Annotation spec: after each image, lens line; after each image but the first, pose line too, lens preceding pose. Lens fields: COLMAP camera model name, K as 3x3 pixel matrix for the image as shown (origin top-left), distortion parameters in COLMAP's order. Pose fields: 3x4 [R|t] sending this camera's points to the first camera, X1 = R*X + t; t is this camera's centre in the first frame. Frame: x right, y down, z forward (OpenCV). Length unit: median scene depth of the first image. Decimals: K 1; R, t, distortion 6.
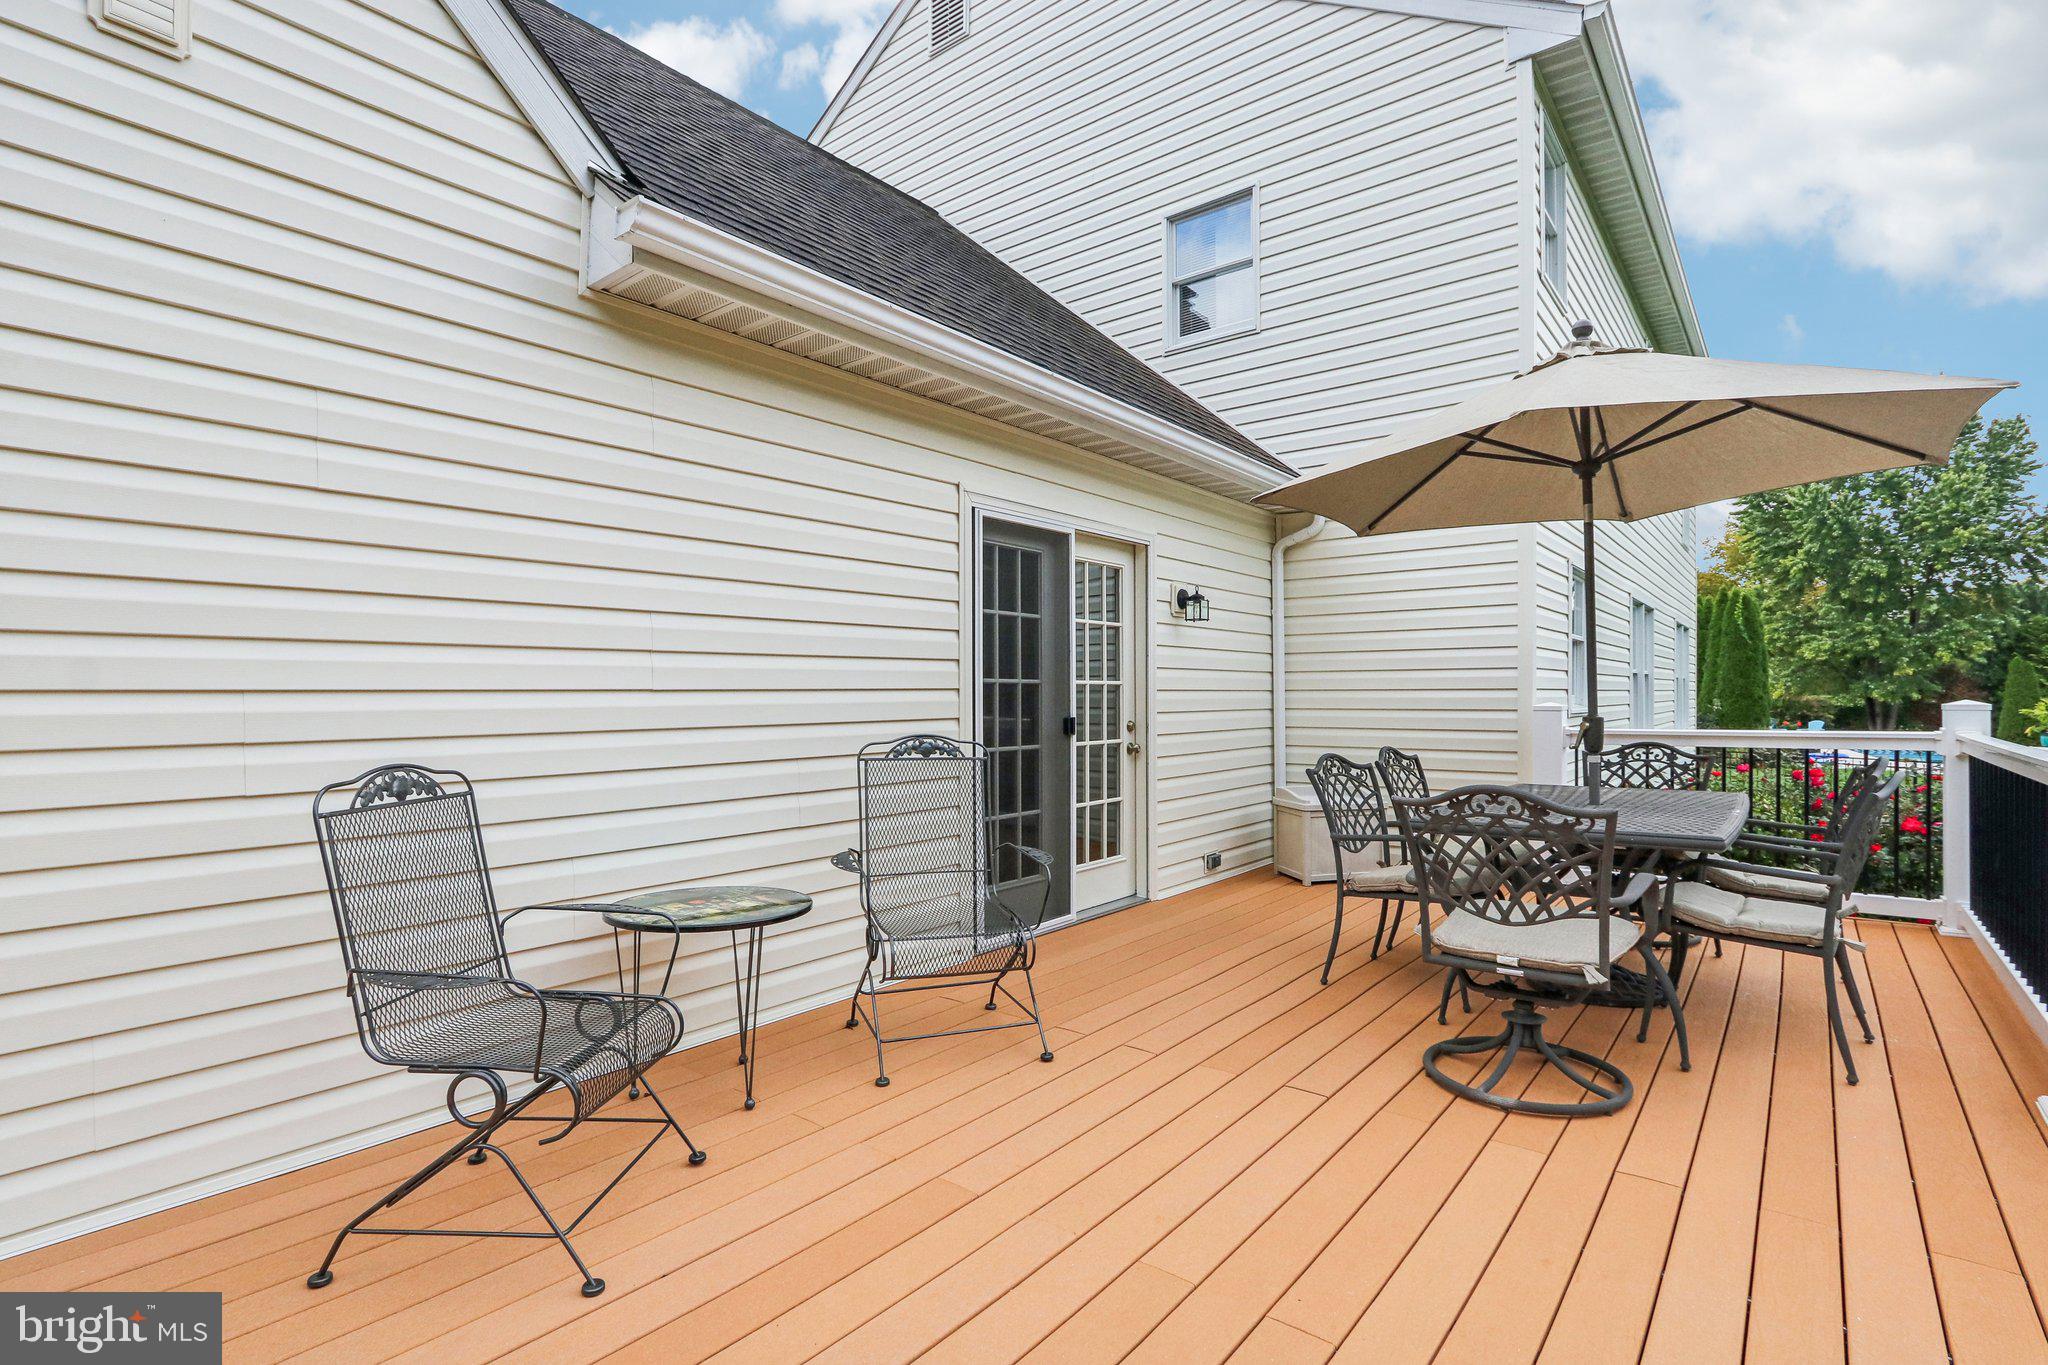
lens RADIAL K [[968.7, 0, 1019.9], [0, 968.7, 697.6], [0, 0, 1]] dist [-0.010327, -0.000322]
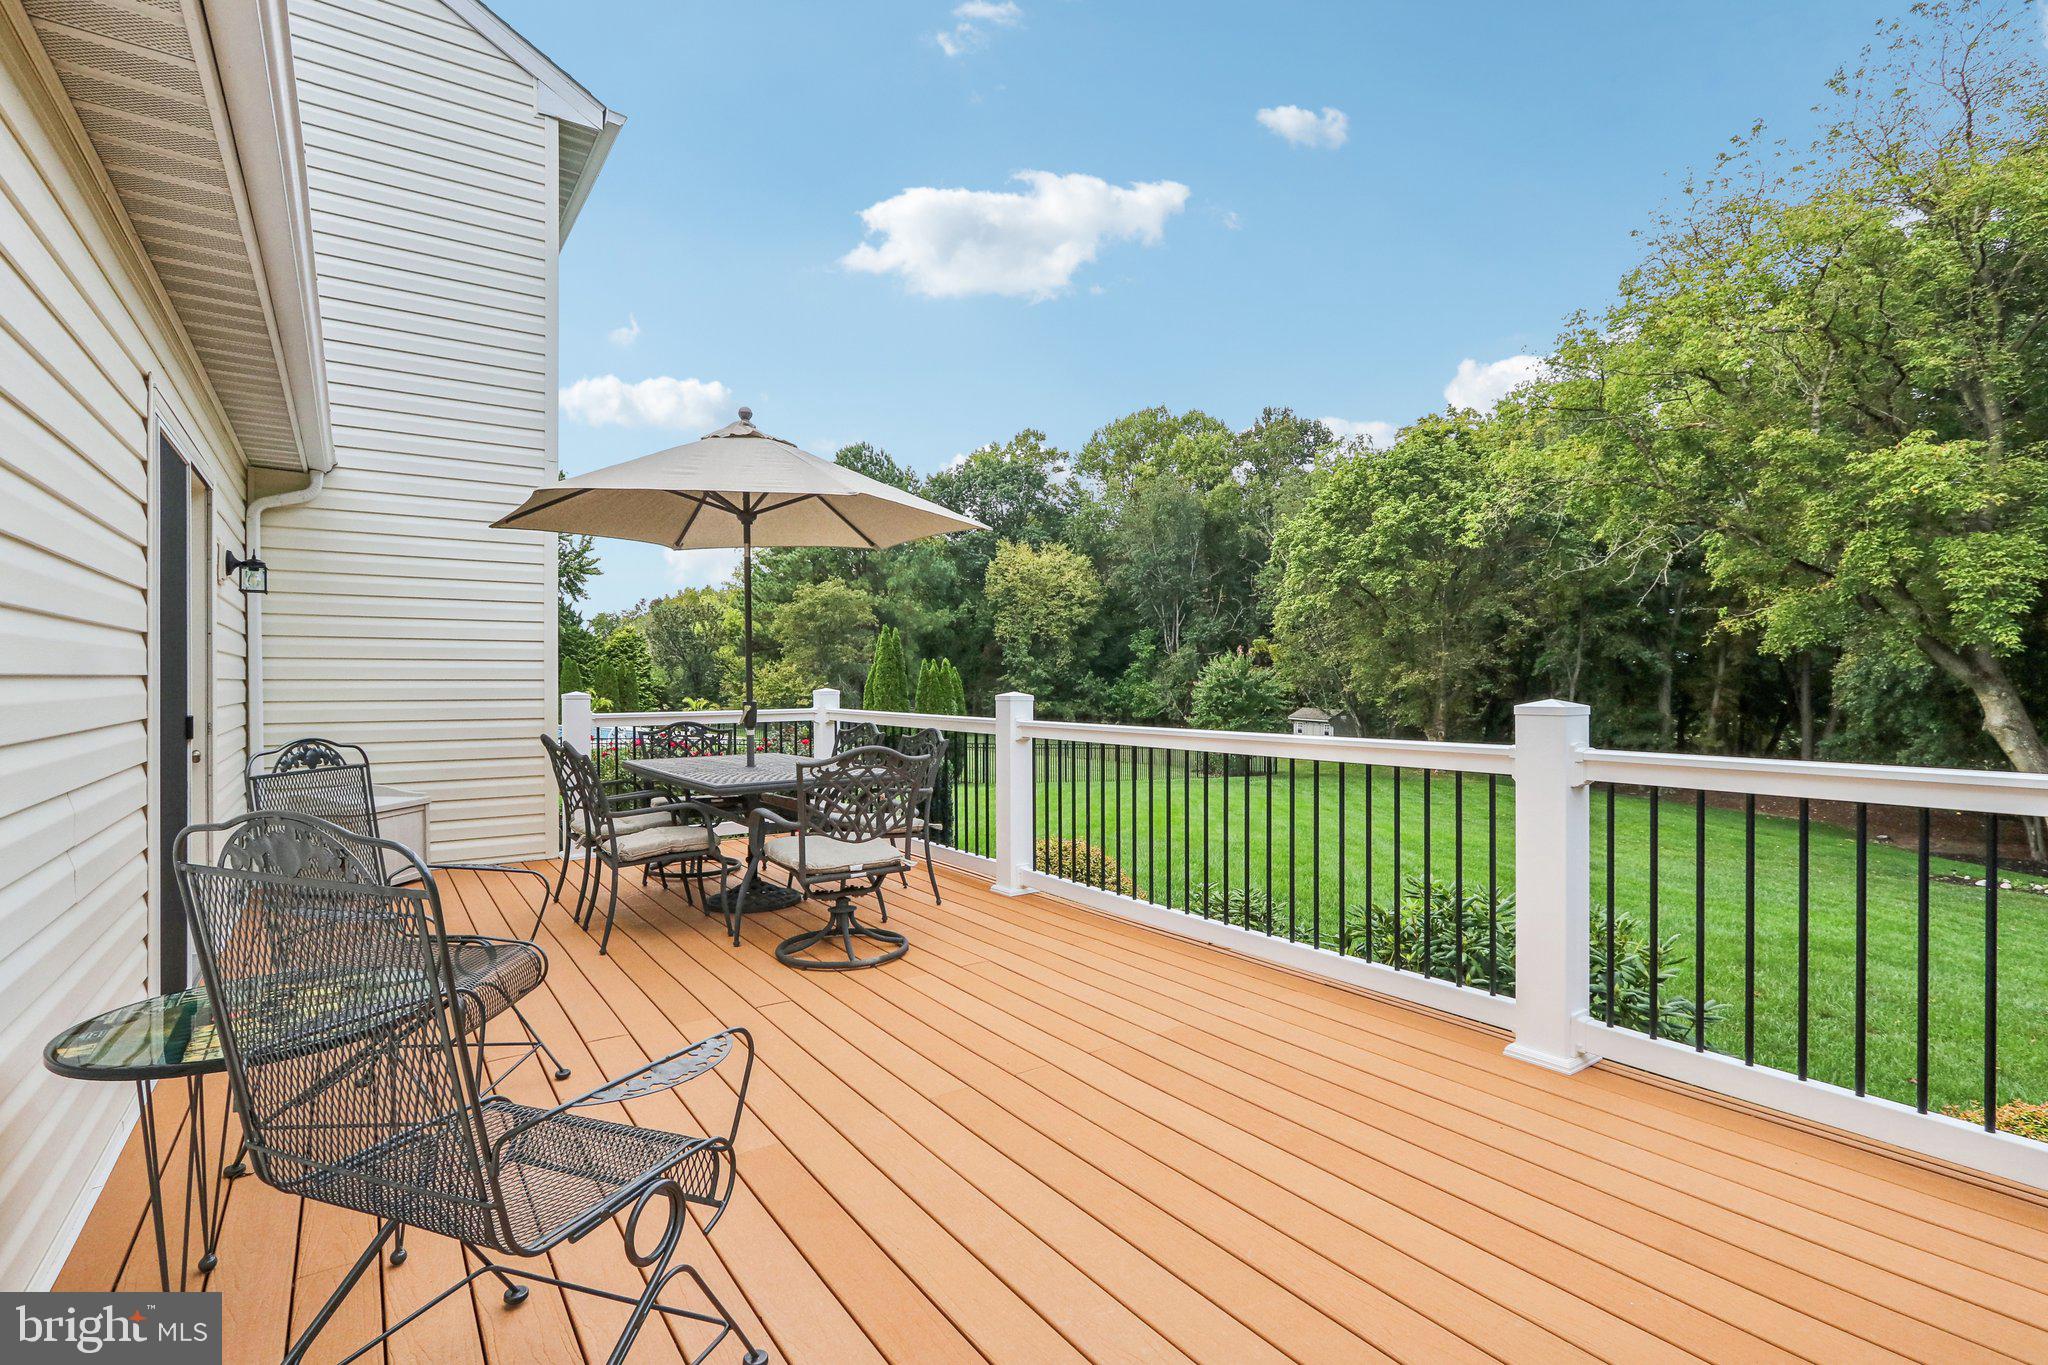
lens RADIAL K [[968.7, 0, 1021.3], [0, 968.7, 680.7], [0, 0, 1]] dist [-0.010327, -0.000322]
pose [[0.279326, 0.006080, 0.960177, -0.645715], [0.001911, 0.999974, -0.006889, 0.000433], [-0.960195, 0.003759, 0.279307, 0.273487]]
